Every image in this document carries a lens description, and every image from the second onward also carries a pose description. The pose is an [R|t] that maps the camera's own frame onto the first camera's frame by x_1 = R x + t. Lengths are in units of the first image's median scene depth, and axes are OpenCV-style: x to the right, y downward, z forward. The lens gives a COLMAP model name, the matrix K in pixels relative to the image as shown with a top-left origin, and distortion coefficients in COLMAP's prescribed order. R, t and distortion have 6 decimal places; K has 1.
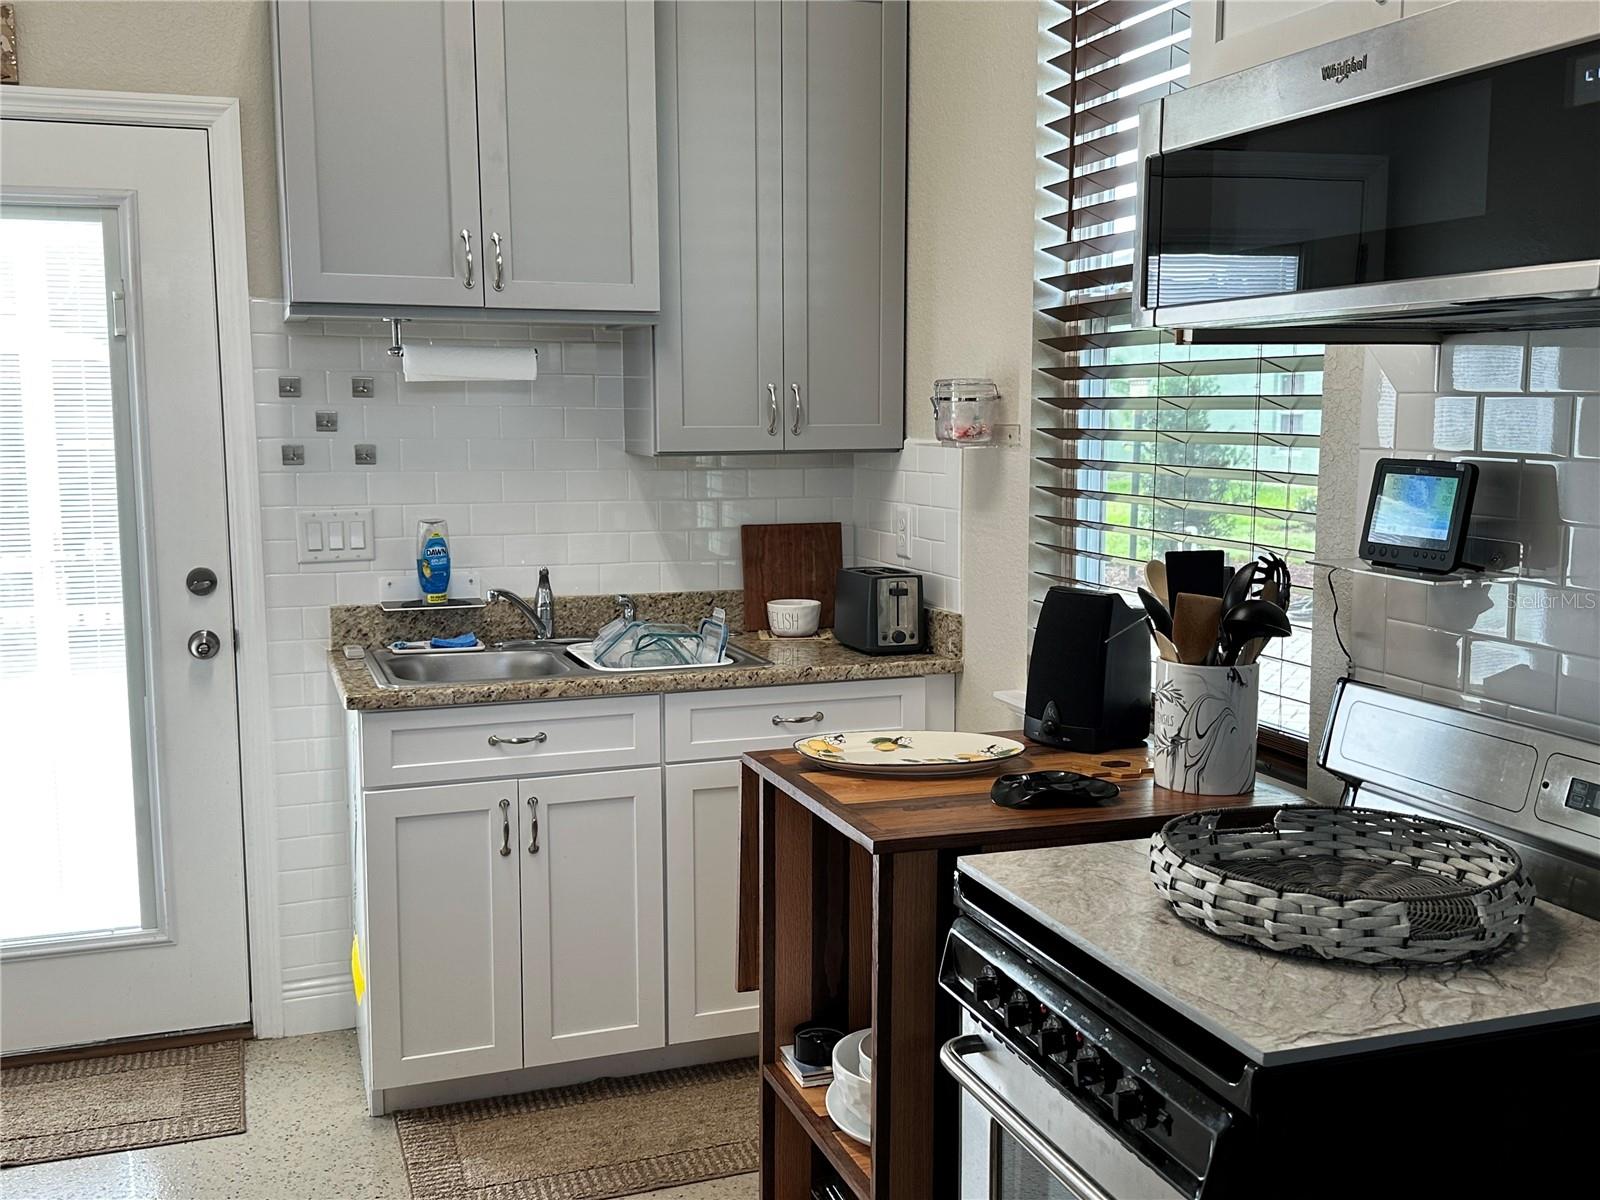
lens RADIAL K [[1562.9, 0, 796.1], [0, 1562.9, 610.3], [0, 0, 1]] dist [-0.008291, 0.000000]
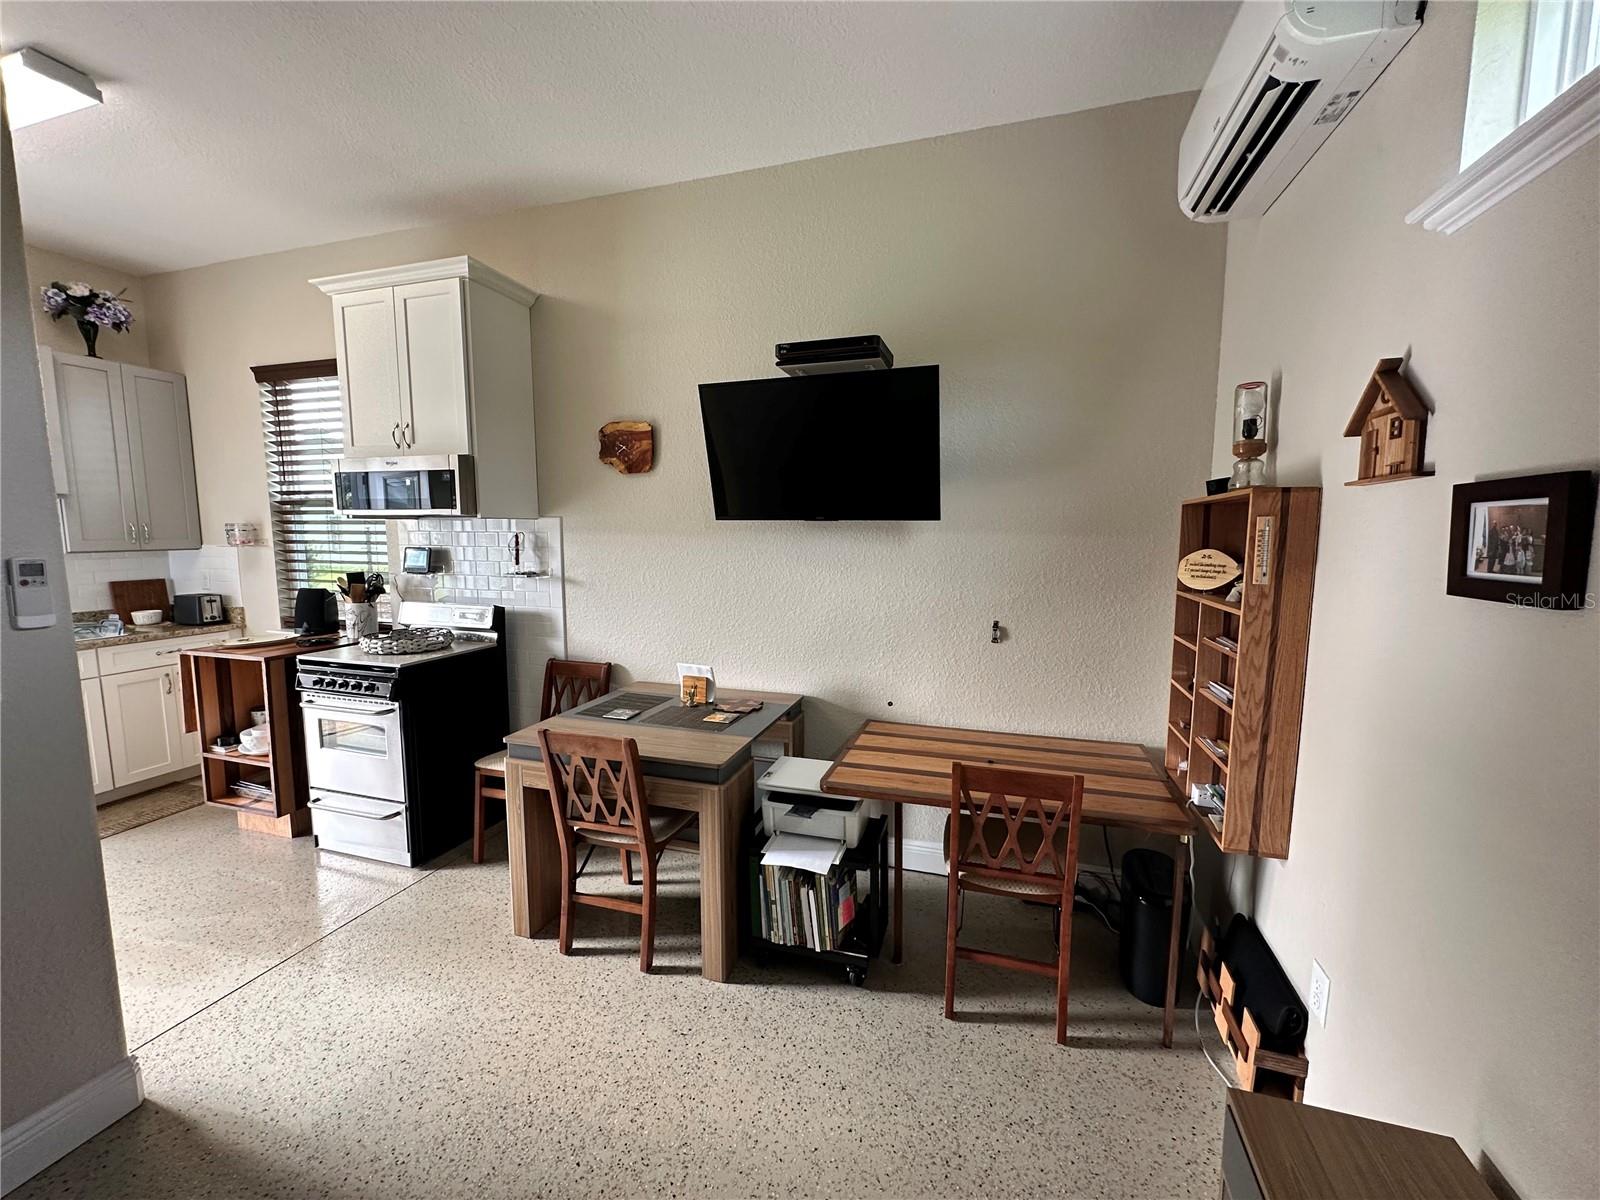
lens RADIAL K [[641.6, 0, 800.1], [0, 641.6, 612.6], [0, 0, 1]] dist [-0.001889, -0.000068]
pose [[0.596949, -0.096413, 0.796465, -0.248367], [0.097313, 0.994124, 0.047405, 0.064234], [-0.796356, 0.049208, 0.602823, -0.565623]]
